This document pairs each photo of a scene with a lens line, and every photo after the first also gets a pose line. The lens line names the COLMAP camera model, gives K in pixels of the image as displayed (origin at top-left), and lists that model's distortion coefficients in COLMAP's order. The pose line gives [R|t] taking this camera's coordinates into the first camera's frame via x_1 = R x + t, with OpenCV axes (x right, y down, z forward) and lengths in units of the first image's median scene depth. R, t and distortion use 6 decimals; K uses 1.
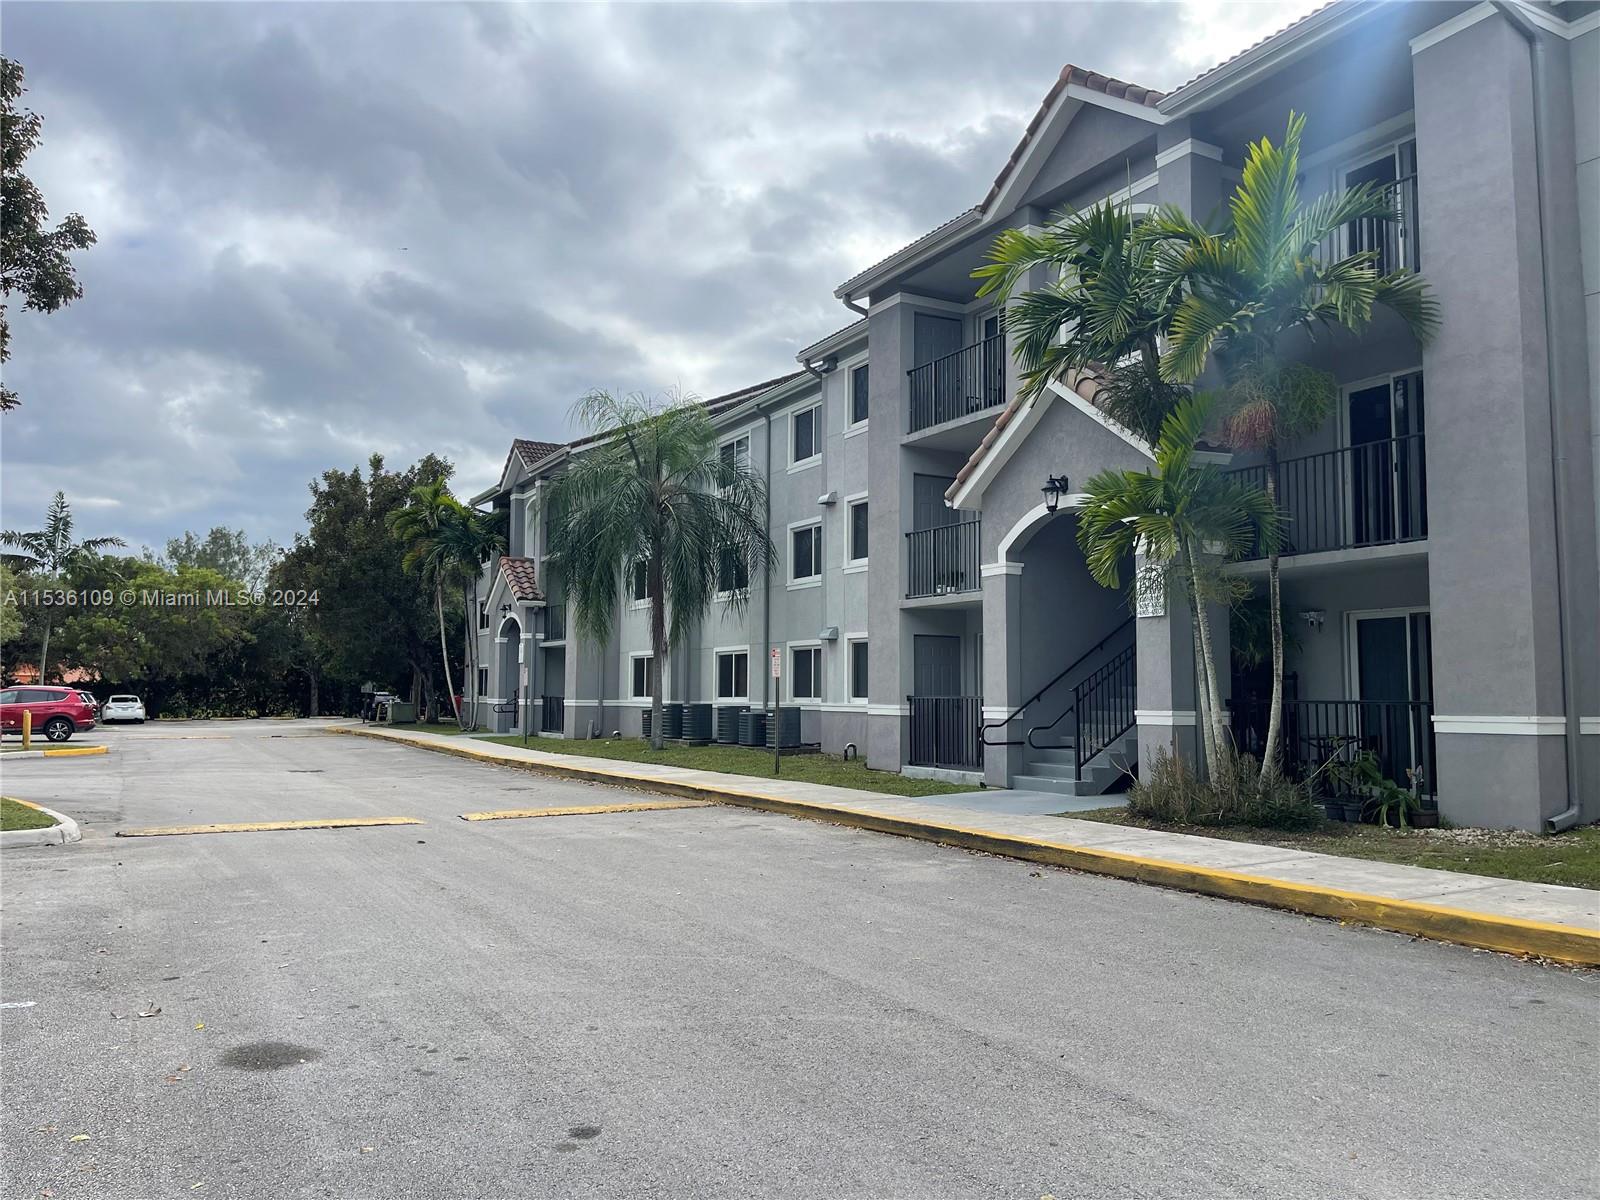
lens RADIAL K [[1211.0, 0, 801.8], [0, 1211.0, 590.7], [0, 0, 1]] dist [0.081583, -0.109724]
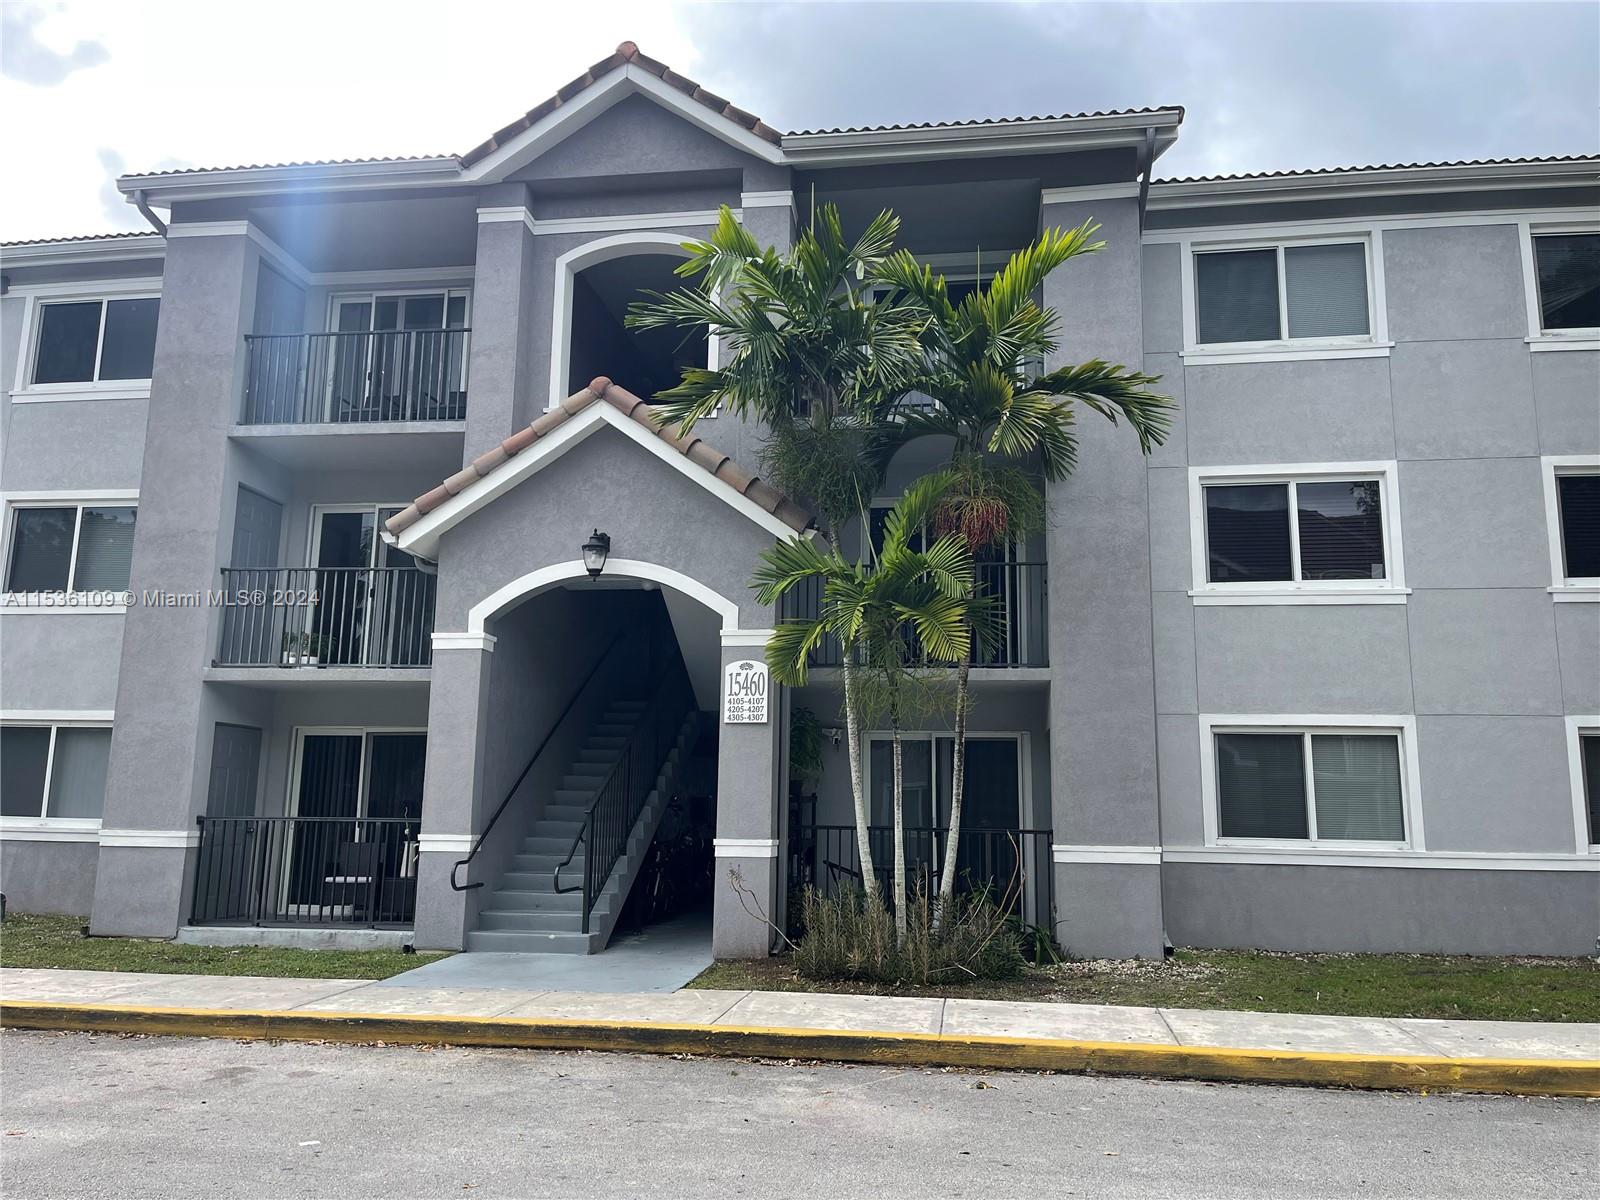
lens RADIAL K [[1172.4, 0, 803.8], [0, 1172.4, 617.7], [0, 0, 1]] dist [0.101035, -0.137105]
pose [[0.600336, 0.142638, 0.786925, -0.281127], [-0.082030, 0.989759, -0.116824, 0.035063], [-0.795530, 0.005583, 0.605889, 0.423775]]
